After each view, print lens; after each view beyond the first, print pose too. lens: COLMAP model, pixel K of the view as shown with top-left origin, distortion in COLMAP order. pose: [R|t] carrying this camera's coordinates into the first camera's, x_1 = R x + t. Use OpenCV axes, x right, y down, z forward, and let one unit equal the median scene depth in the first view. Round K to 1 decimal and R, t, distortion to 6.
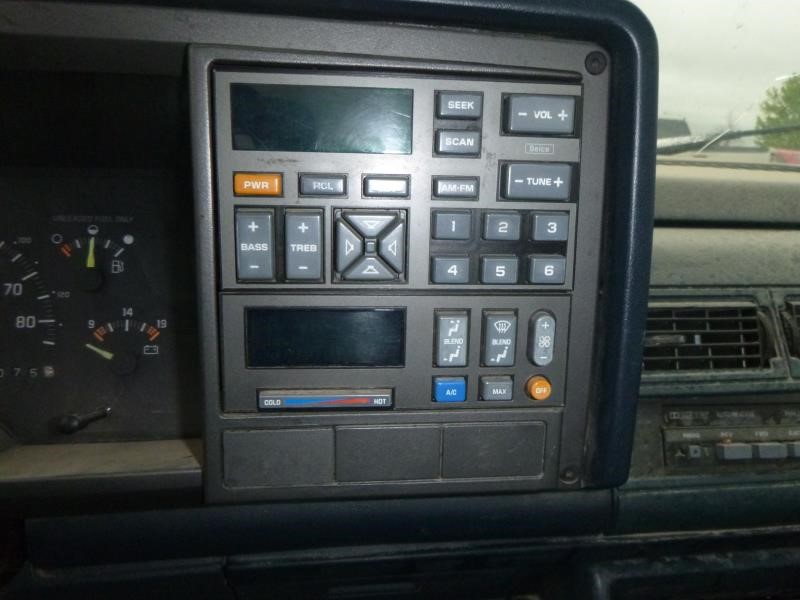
lens RADIAL K [[596.5, 0, 404.5], [0, 596.5, 297.7], [0, 0, 1]] dist [0.000019, -0.000340]
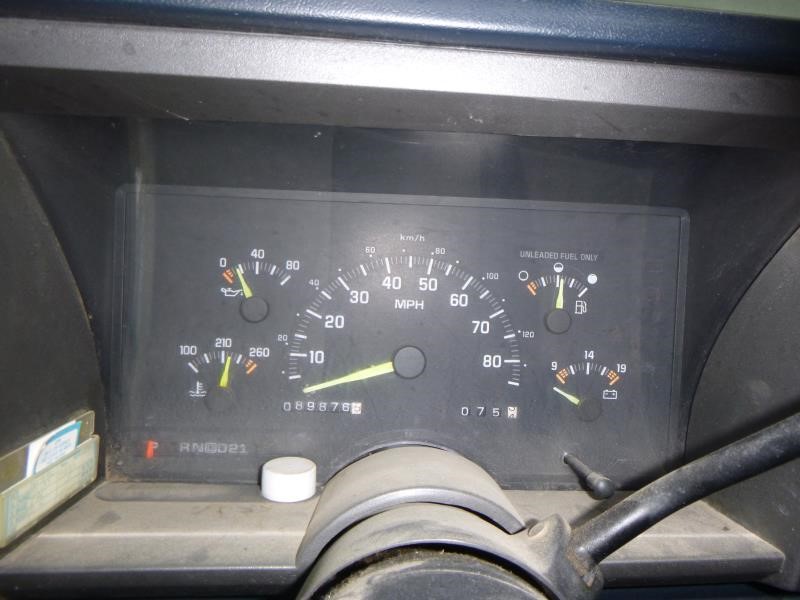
lens RADIAL K [[596.5, 0, 398.1], [0, 596.5, 308.0], [0, 0, 1]] dist [0.000019, -0.000340]
pose [[0.997960, 0.052114, -0.036867, -0.749747], [-0.048779, 0.995083, 0.086194, -0.120722], [0.041178, -0.084220, 0.995596, 0.033044]]
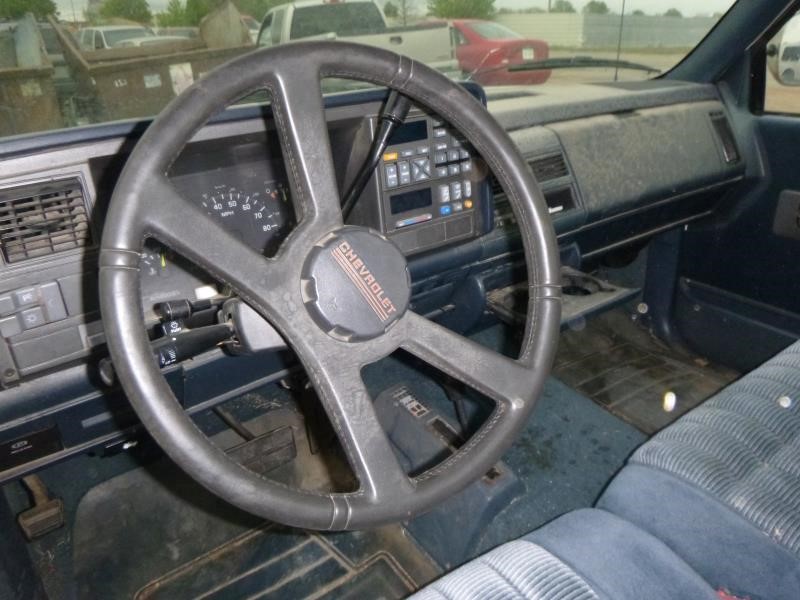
lens RADIAL K [[596.5, 0, 400.2], [0, 596.5, 296.9], [0, 0, 1]] dist [0.000019, -0.000340]
pose [[0.887208, -0.263616, 0.378641, -1.131716], [0.196602, 0.958463, 0.206633, -0.083065], [-0.417385, -0.108885, 0.902183, -1.411570]]
